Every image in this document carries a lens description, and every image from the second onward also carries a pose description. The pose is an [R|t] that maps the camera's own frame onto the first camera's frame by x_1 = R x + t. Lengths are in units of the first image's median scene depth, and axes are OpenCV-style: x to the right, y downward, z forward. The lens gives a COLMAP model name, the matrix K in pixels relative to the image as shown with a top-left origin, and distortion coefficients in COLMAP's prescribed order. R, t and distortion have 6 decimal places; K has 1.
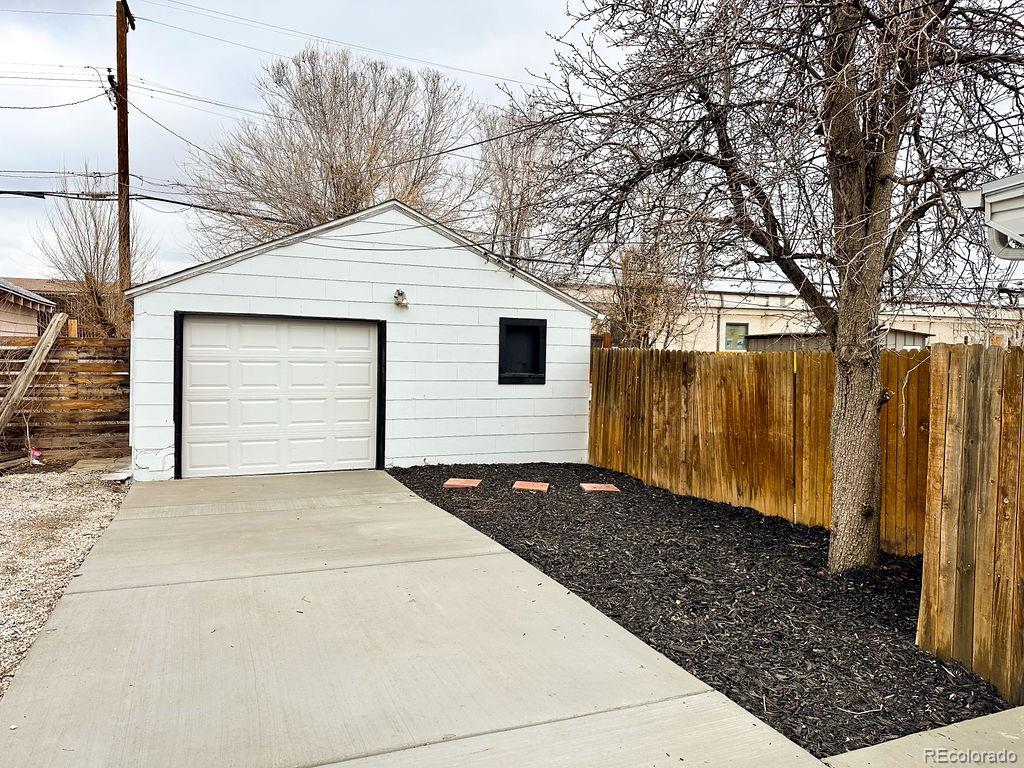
lens RADIAL K [[719.8, 0, 515.1], [0, 719.8, 385.7], [0, 0, 1]] dist [-0.006637, -0.006906]
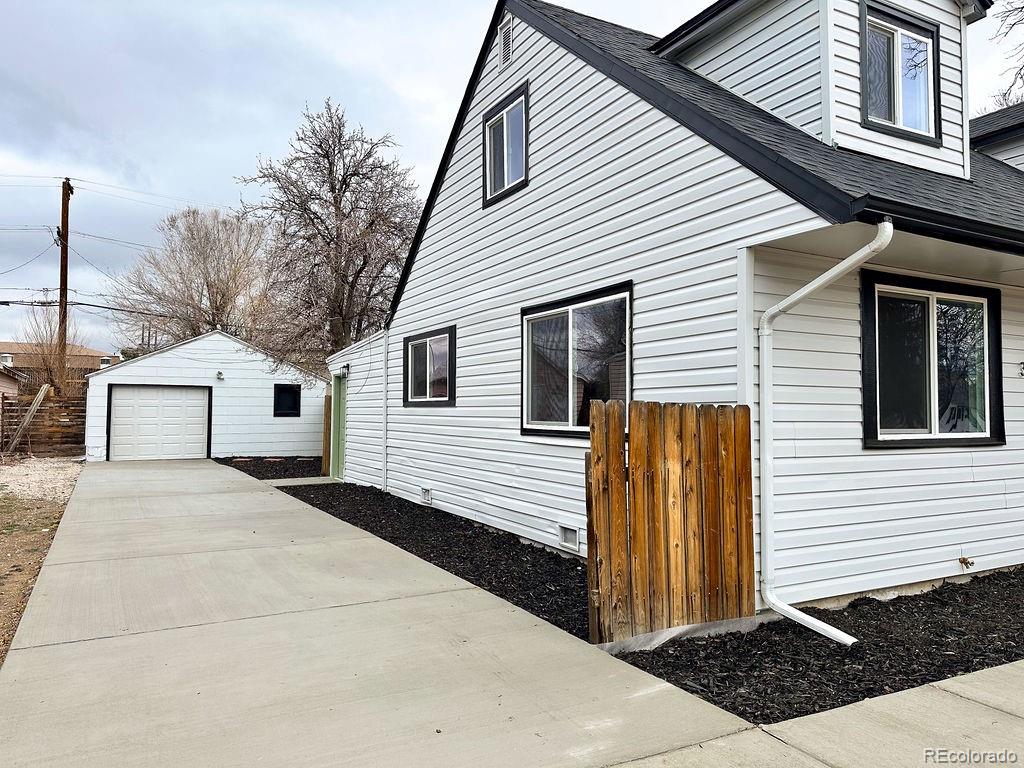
lens RADIAL K [[719.8, 0, 509.7], [0, 719.8, 380.0], [0, 0, 1]] dist [-0.006637, -0.006906]
pose [[0.994492, -0.010752, 0.104257, 0.439265], [0.019264, 0.996529, -0.080985, 0.072942], [-0.103024, 0.082548, 0.991248, -1.103507]]
